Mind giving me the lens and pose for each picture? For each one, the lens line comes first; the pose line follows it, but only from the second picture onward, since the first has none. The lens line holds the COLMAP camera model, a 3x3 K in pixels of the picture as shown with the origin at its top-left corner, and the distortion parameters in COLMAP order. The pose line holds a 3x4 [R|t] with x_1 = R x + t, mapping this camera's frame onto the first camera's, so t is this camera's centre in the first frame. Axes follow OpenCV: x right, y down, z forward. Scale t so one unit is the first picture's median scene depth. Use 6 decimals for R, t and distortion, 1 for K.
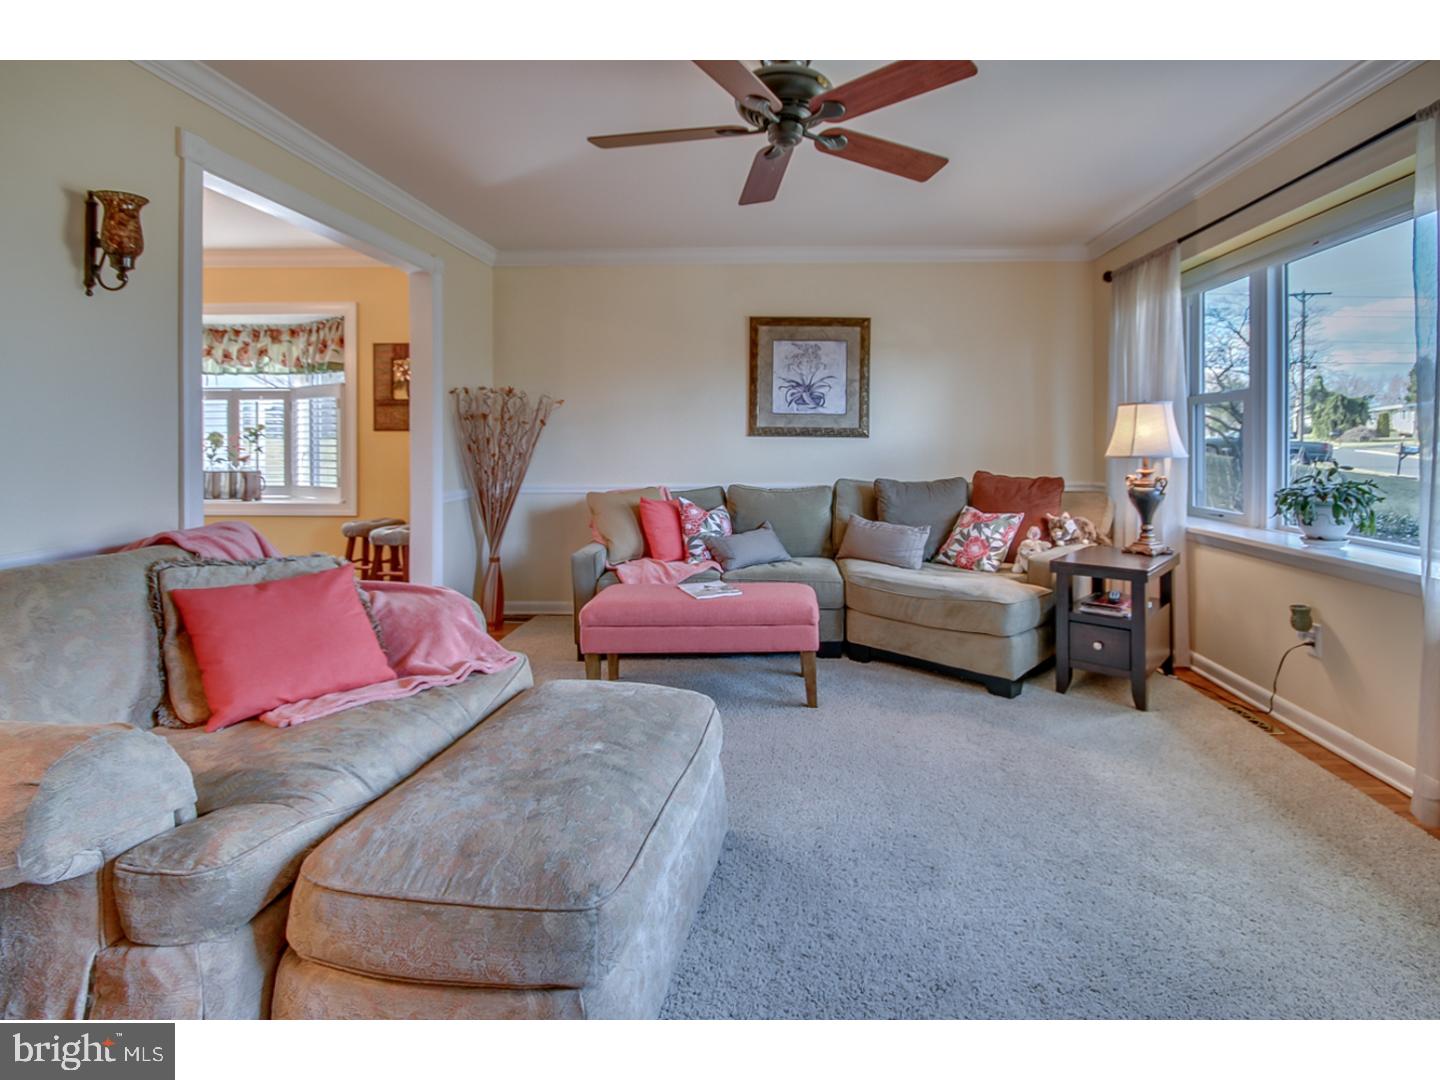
lens RADIAL K [[703.1, 0, 723.1], [0, 703.1, 448.8], [0, 0, 1]] dist [-0.001689, -0.000439]
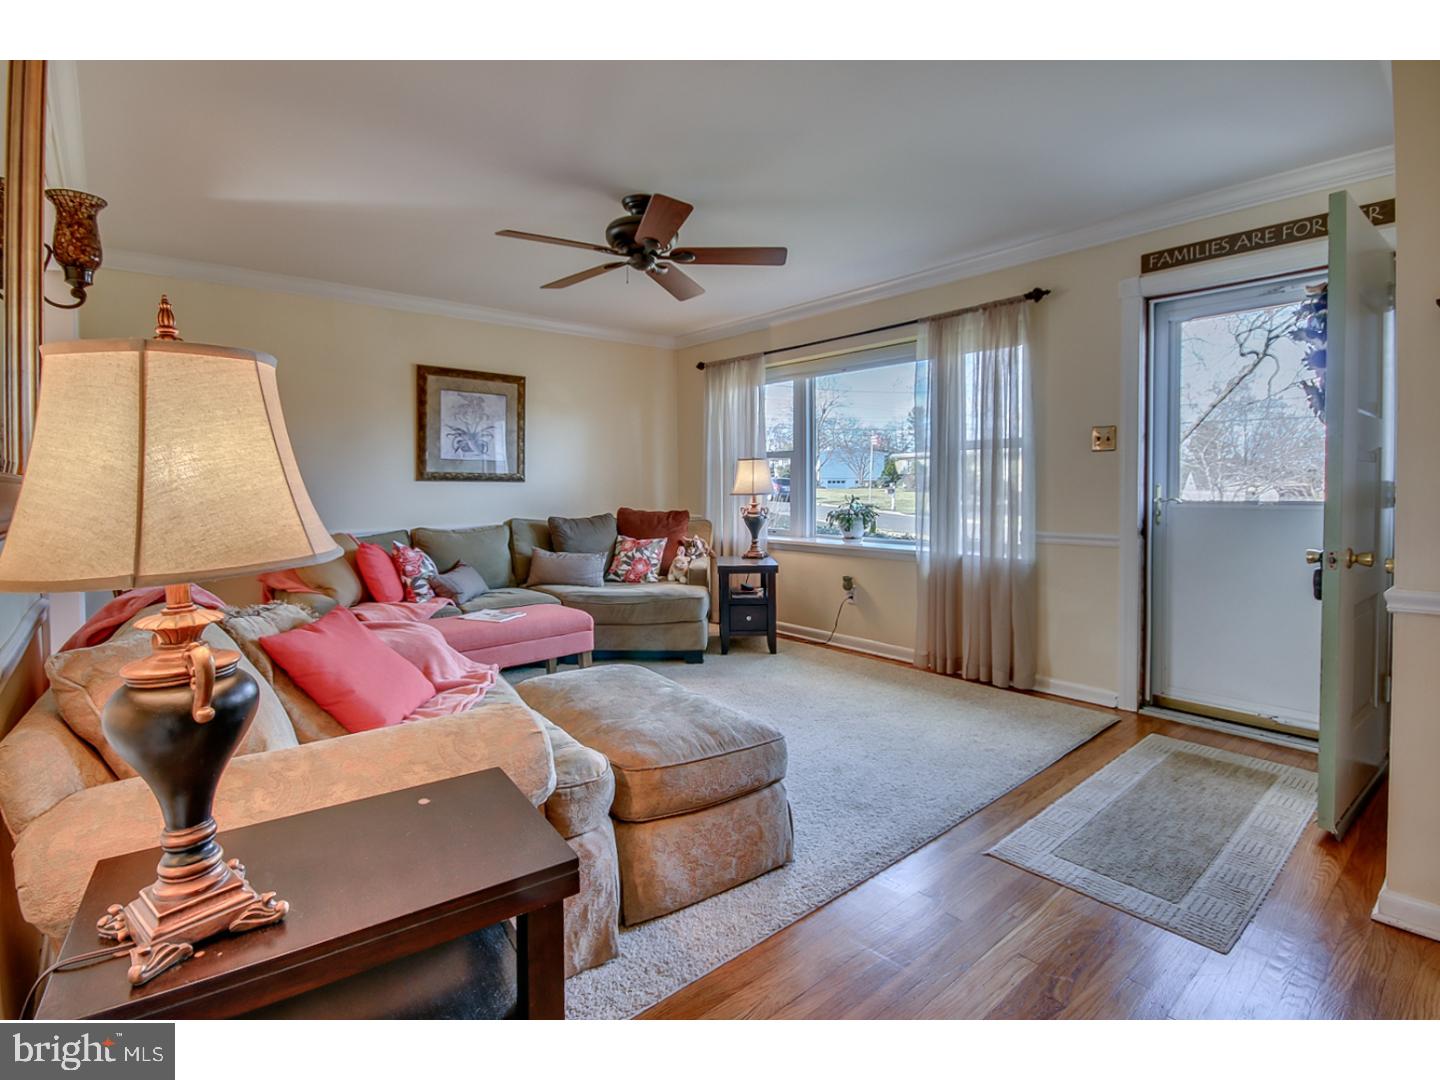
lens RADIAL K [[697.5, 0, 717.8], [0, 697.5, 499.3], [0, 0, 1]] dist [-0.000715, -0.000030]
pose [[0.752526, -0.018832, 0.658293, -0.373801], [0.014176, 0.999823, 0.012396, 0.002971], [-0.658410, 0.000004, 0.752659, -0.067773]]
